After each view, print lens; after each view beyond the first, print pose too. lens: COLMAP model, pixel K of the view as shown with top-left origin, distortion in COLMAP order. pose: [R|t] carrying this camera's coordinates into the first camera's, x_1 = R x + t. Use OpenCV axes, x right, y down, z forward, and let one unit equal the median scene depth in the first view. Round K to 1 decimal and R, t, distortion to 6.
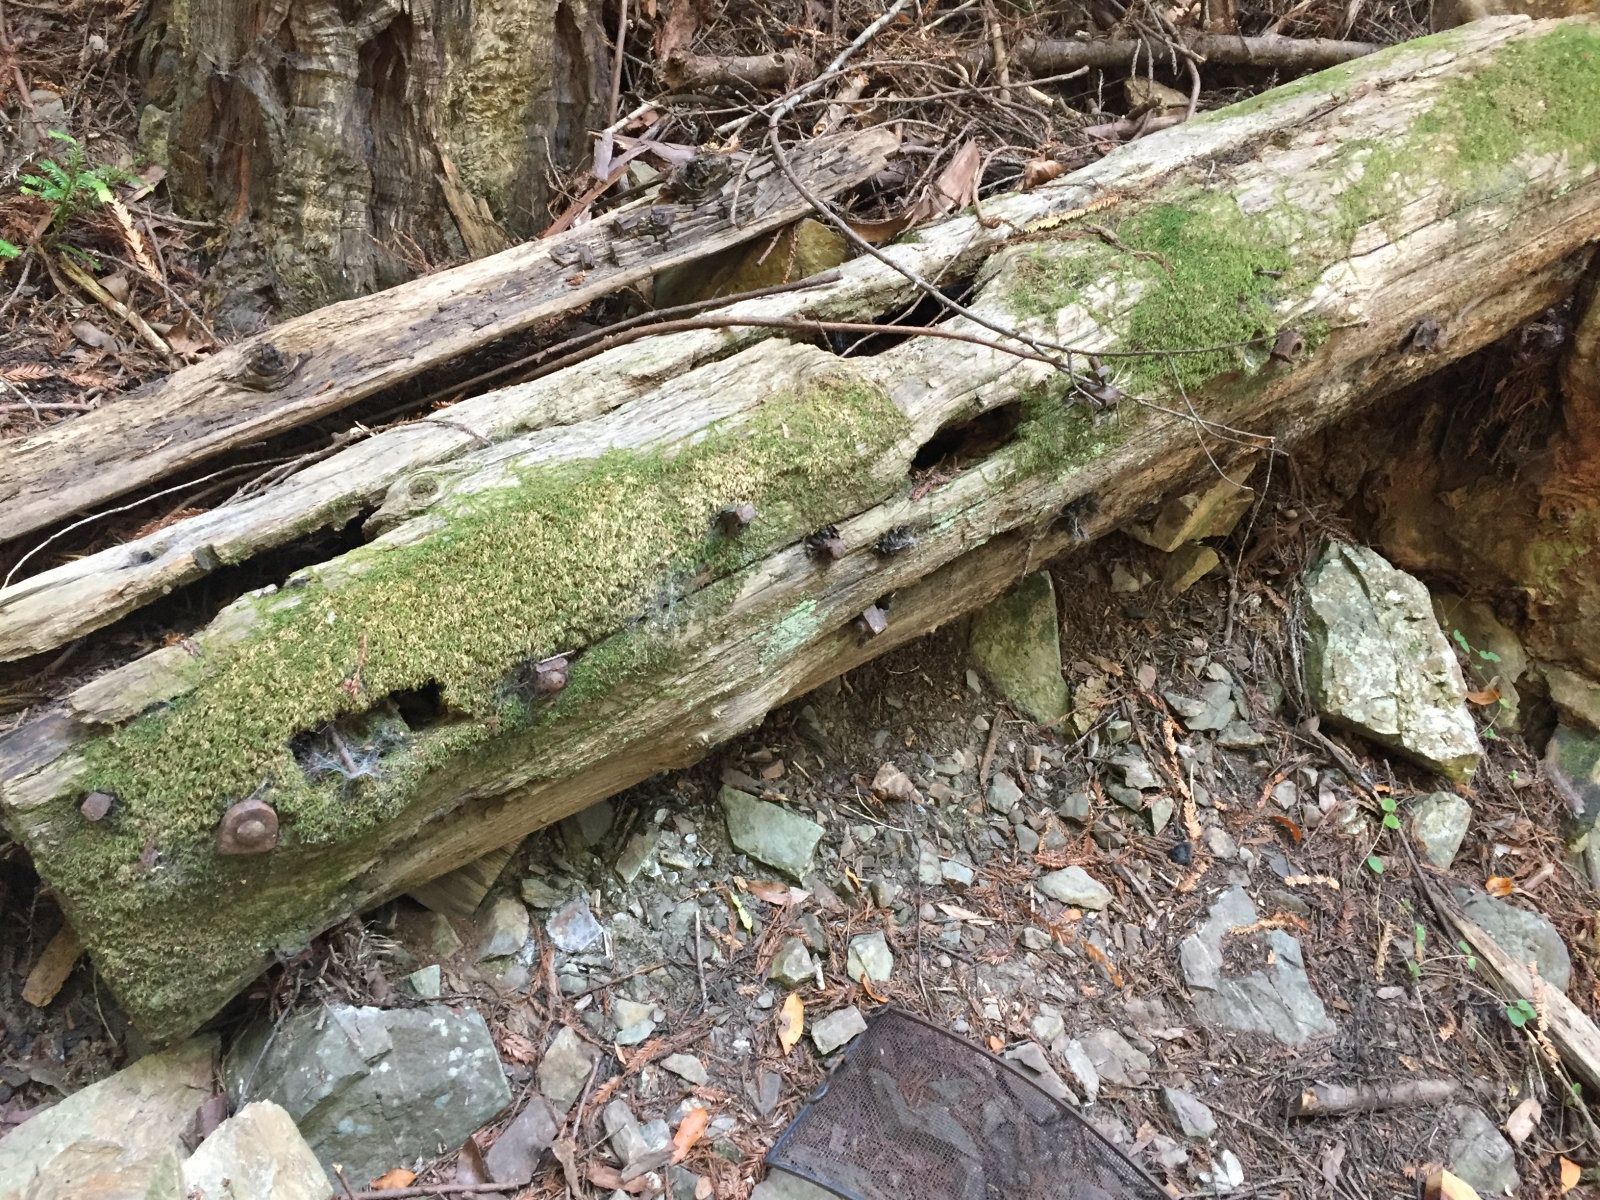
lens RADIAL K [[1349.5, 0, 805.9], [0, 1349.5, 570.0], [0, 0, 1]] dist [0.071421, -0.091389]
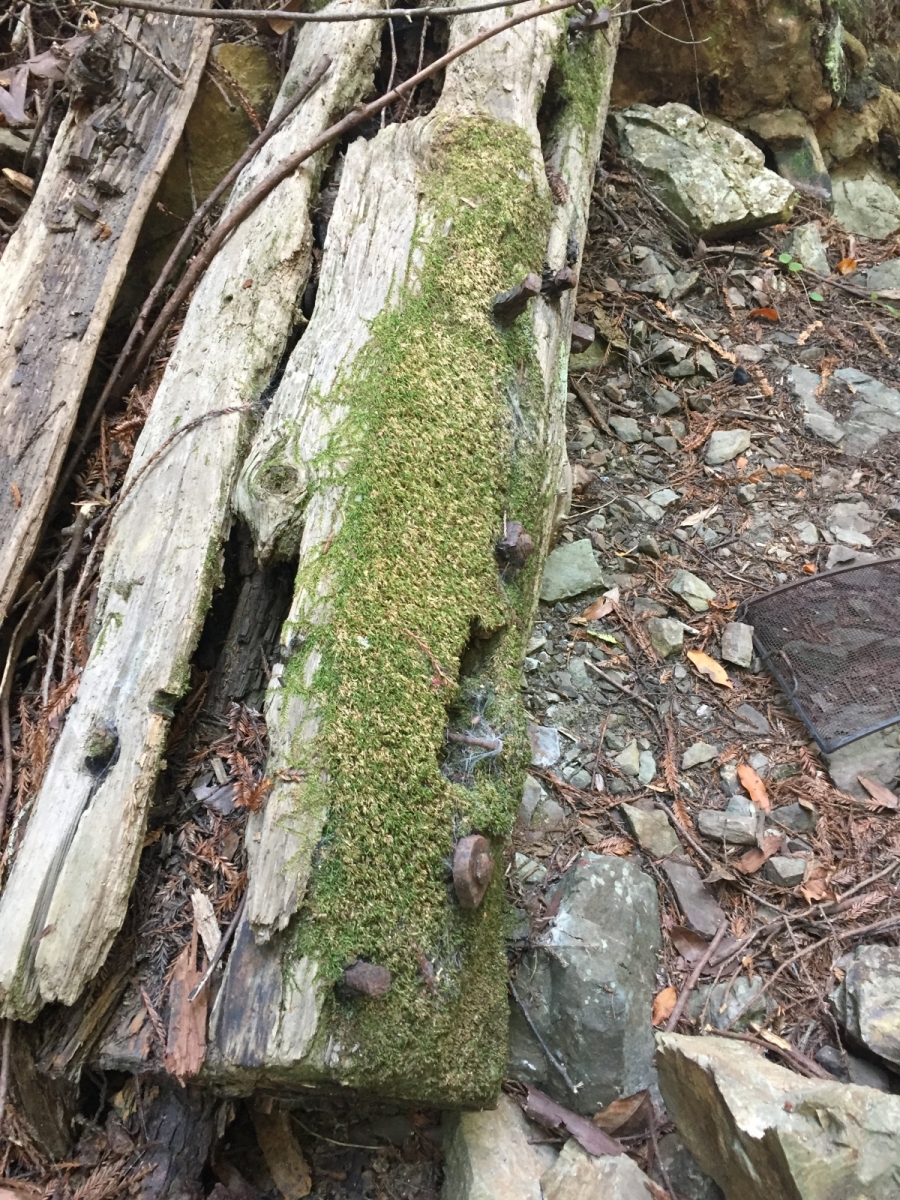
lens RADIAL K [[1017.2, 0, 446.1], [0, 1017.2, 587.4], [0, 0, 1]] dist [0.077264, -0.099150]
pose [[0.691441, -0.671686, 0.265982, -0.320380], [0.600165, 0.739010, 0.306050, -0.107570], [-0.402133, -0.051983, 0.914105, 0.276154]]
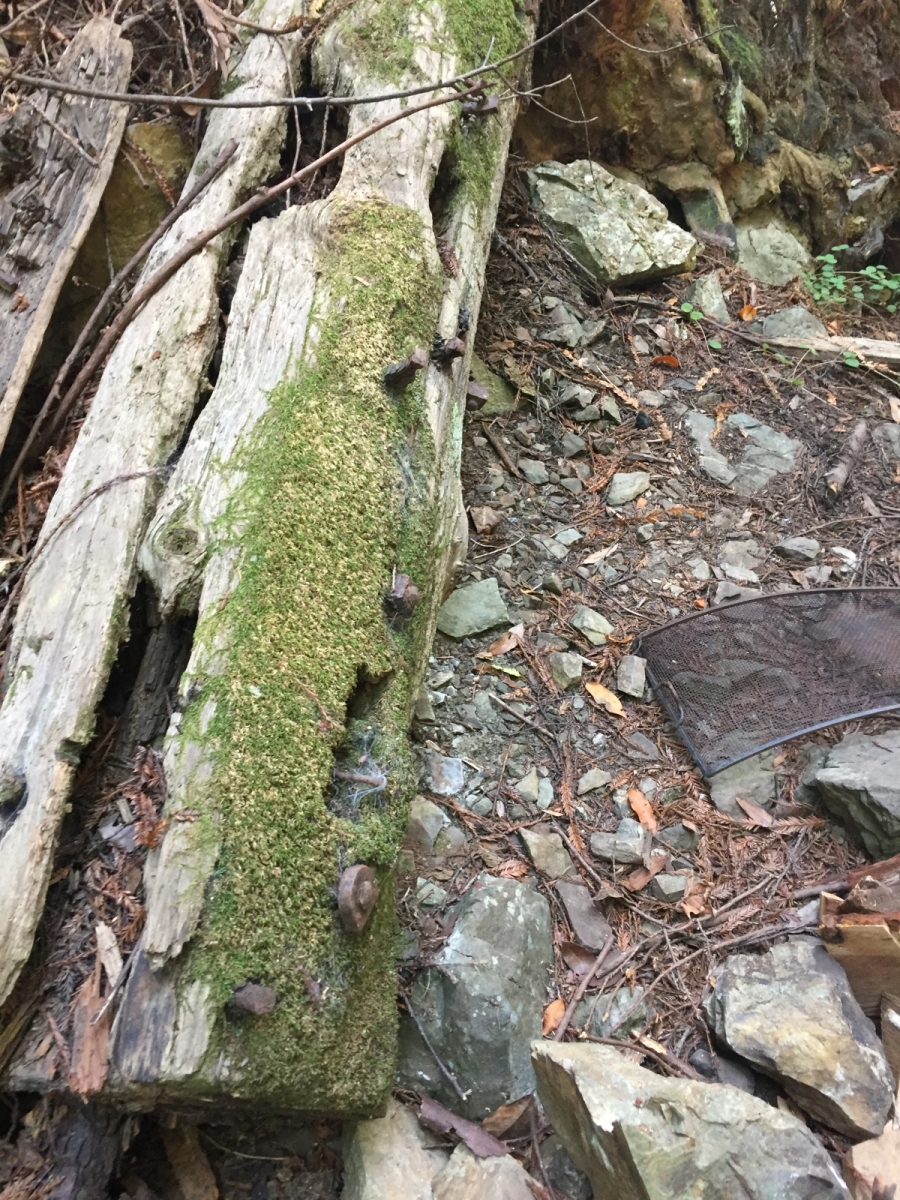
lens RADIAL K [[1019.8, 0, 451.9], [0, 1019.8, 583.8], [0, 0, 1]] dist [0.082213, -0.112562]
pose [[0.669373, -0.672281, 0.316193, -0.300836], [0.591091, 0.739754, 0.321520, -0.116087], [-0.450057, -0.028318, 0.892551, 0.215511]]
